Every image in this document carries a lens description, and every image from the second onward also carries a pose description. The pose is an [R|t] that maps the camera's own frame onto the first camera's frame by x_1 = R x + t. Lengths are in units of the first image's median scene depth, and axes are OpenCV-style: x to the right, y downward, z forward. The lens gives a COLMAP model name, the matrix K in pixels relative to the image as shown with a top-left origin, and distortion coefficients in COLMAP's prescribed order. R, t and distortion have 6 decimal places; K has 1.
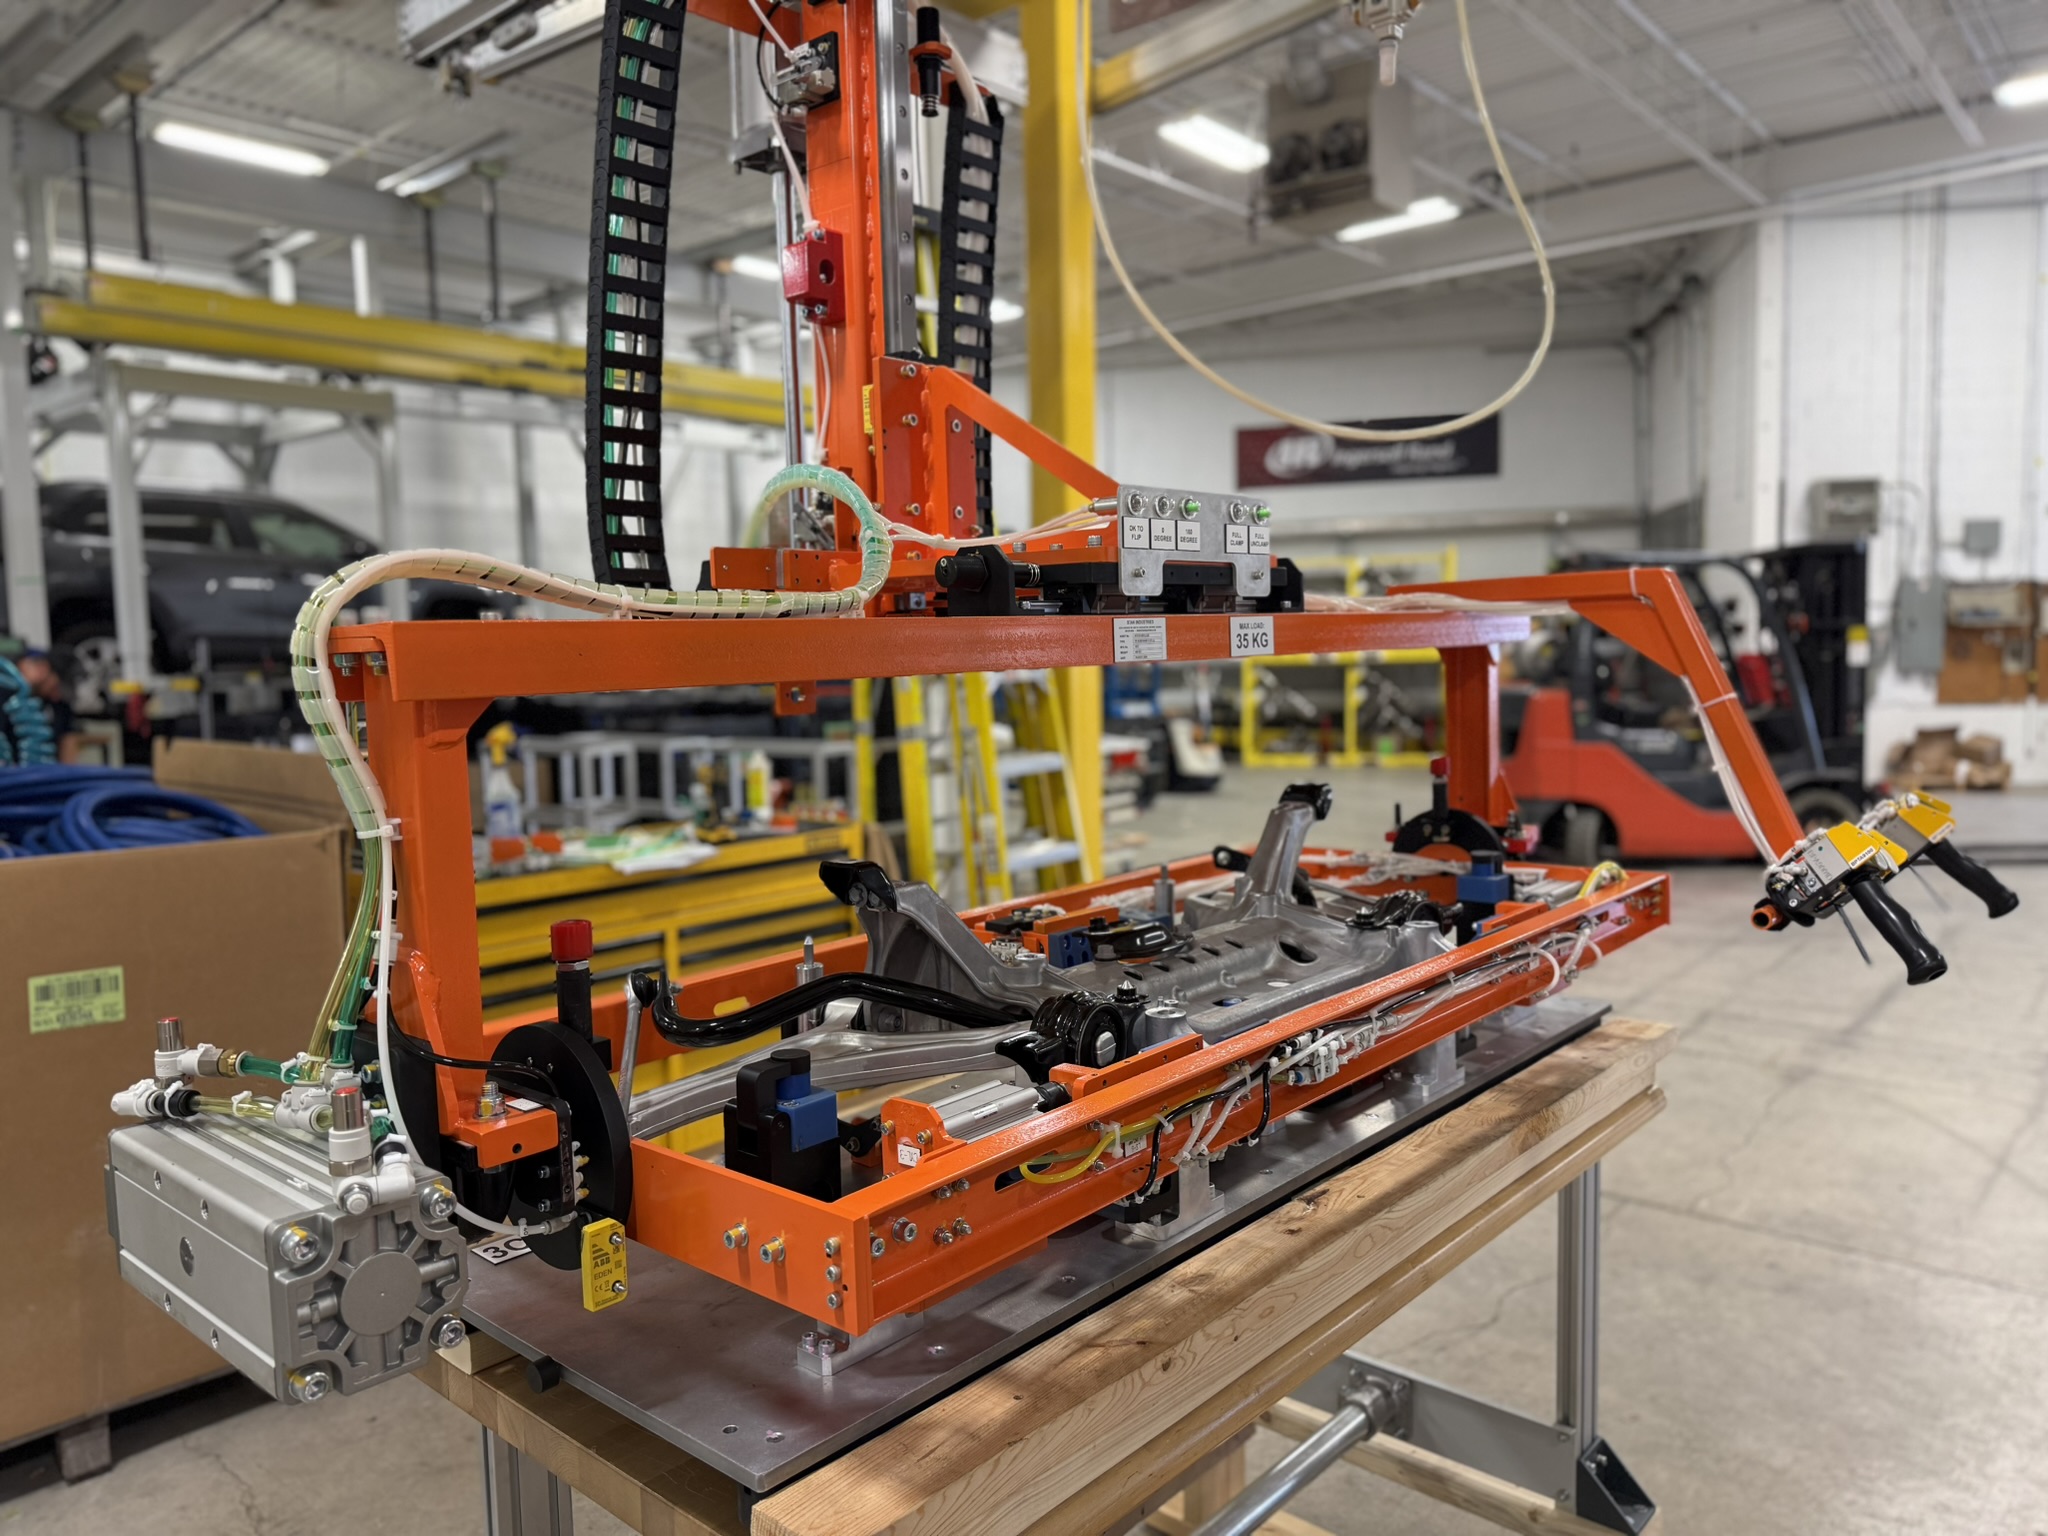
lens RADIAL K [[1456.9, 0, 1026.6], [0, 1456.9, 761.9], [0, 0, 1]] dist [0.013259, -0.006943]
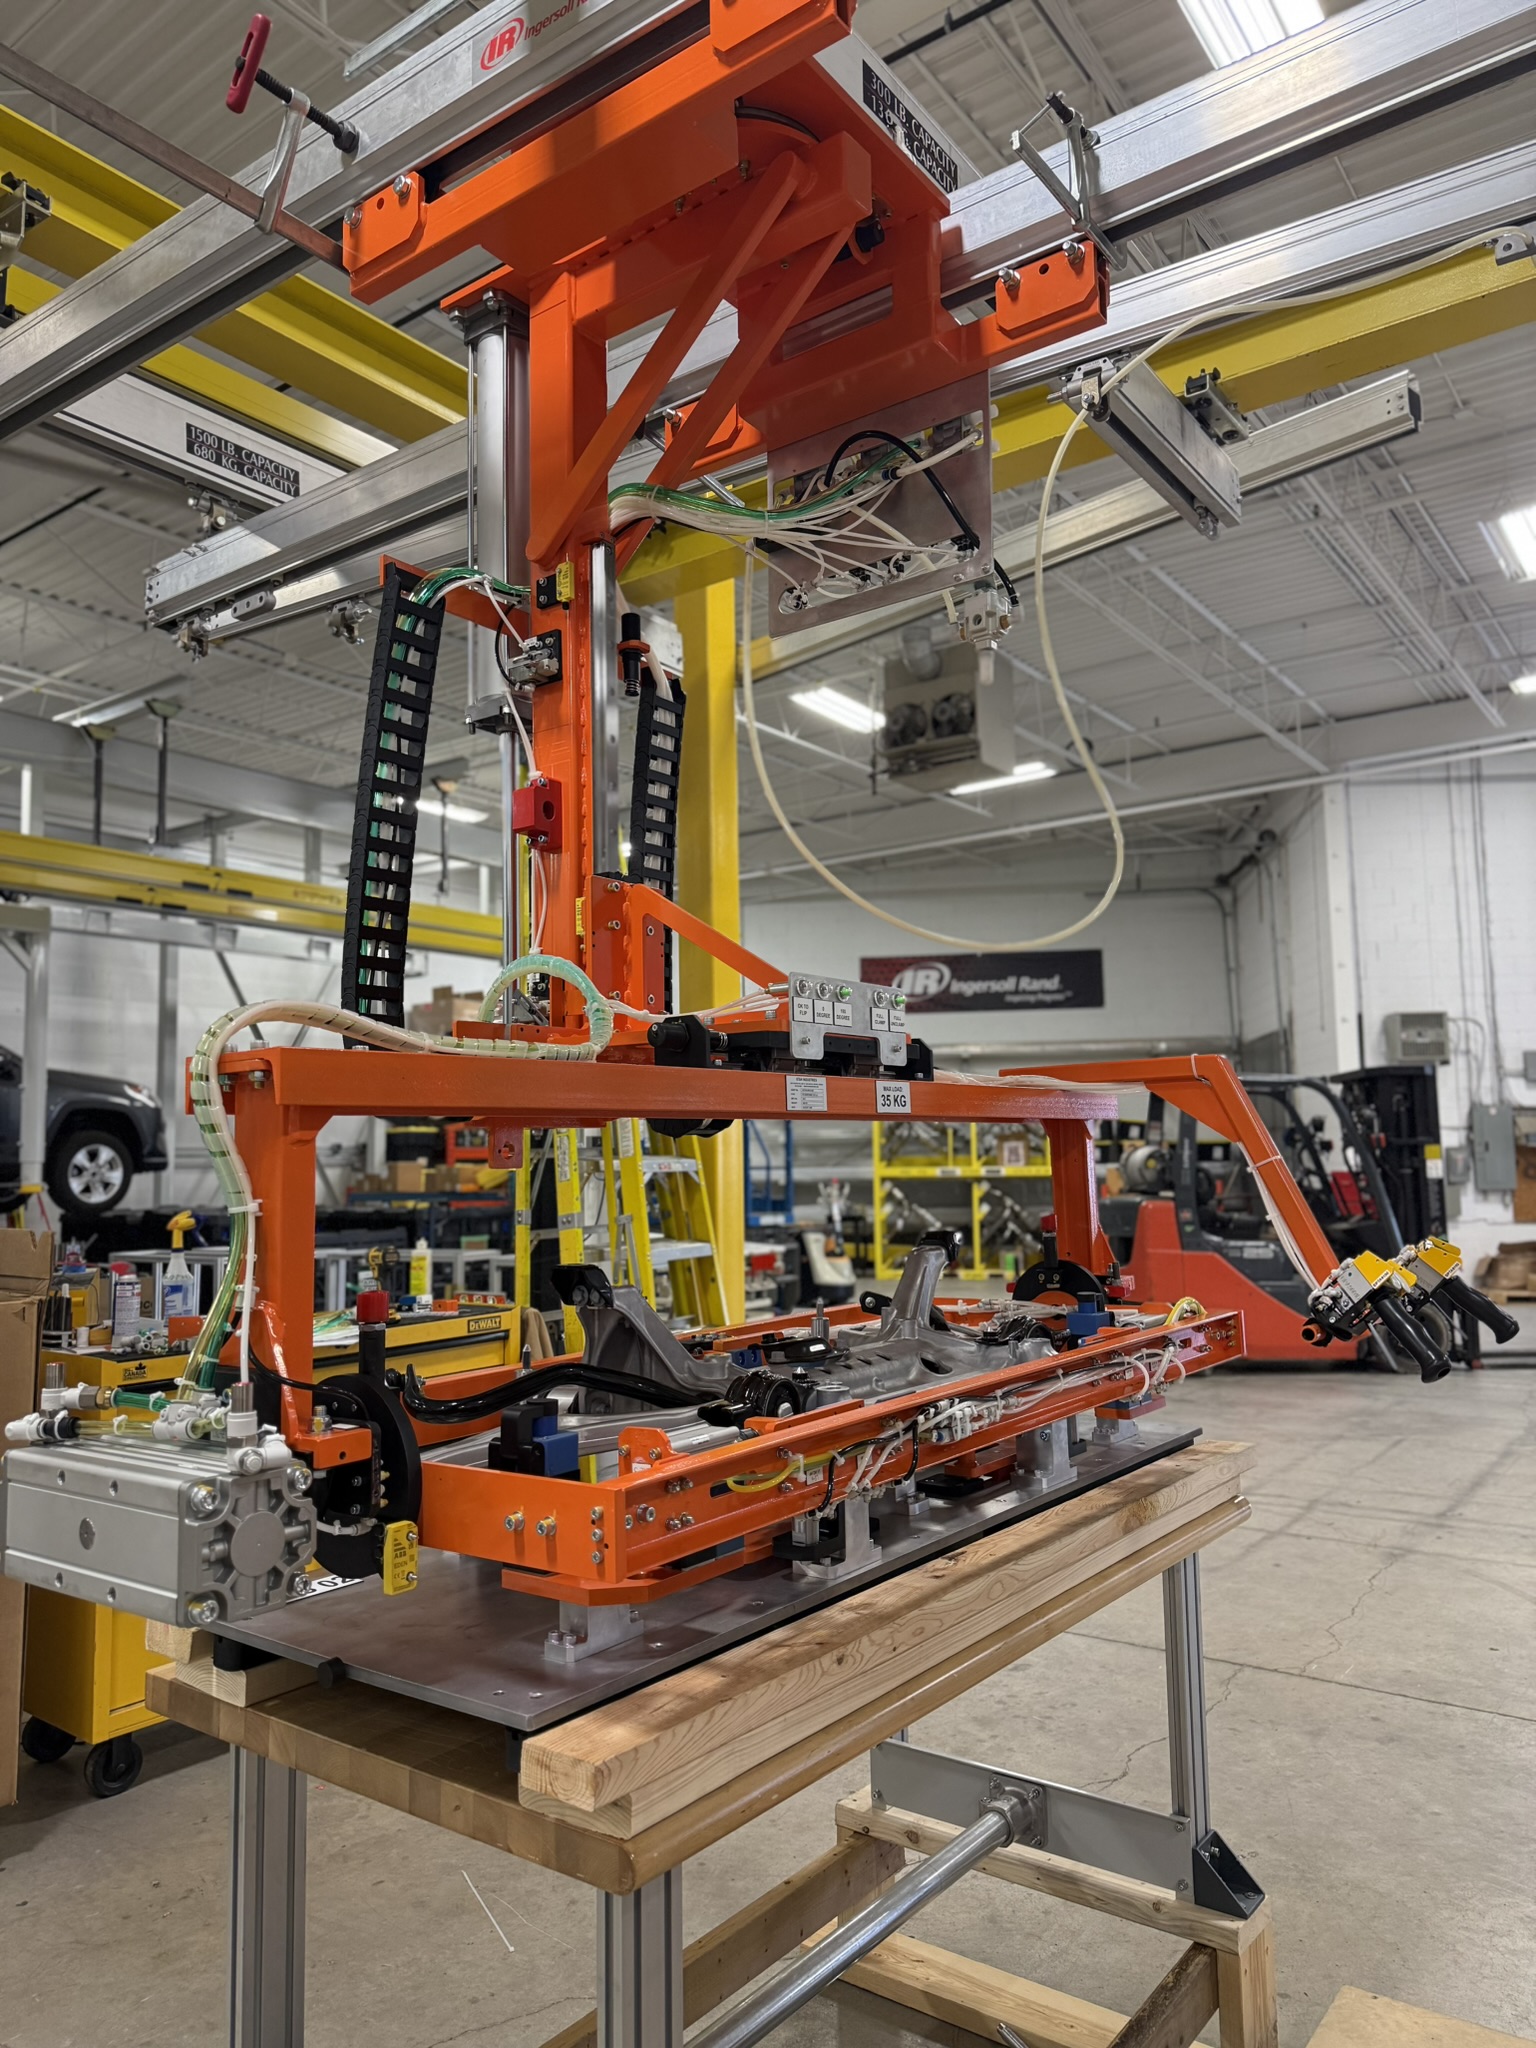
lens RADIAL K [[1432.3, 0, 772.4], [0, 1432.3, 1024.5], [0, 0, 1]] dist [0.098962, -0.141920]
pose [[0.996708, 0.012717, 0.080073, -0.029567], [0.001814, 0.983878, -0.178833, 0.045232], [-0.081056, 0.178389, 0.980616, -0.131775]]
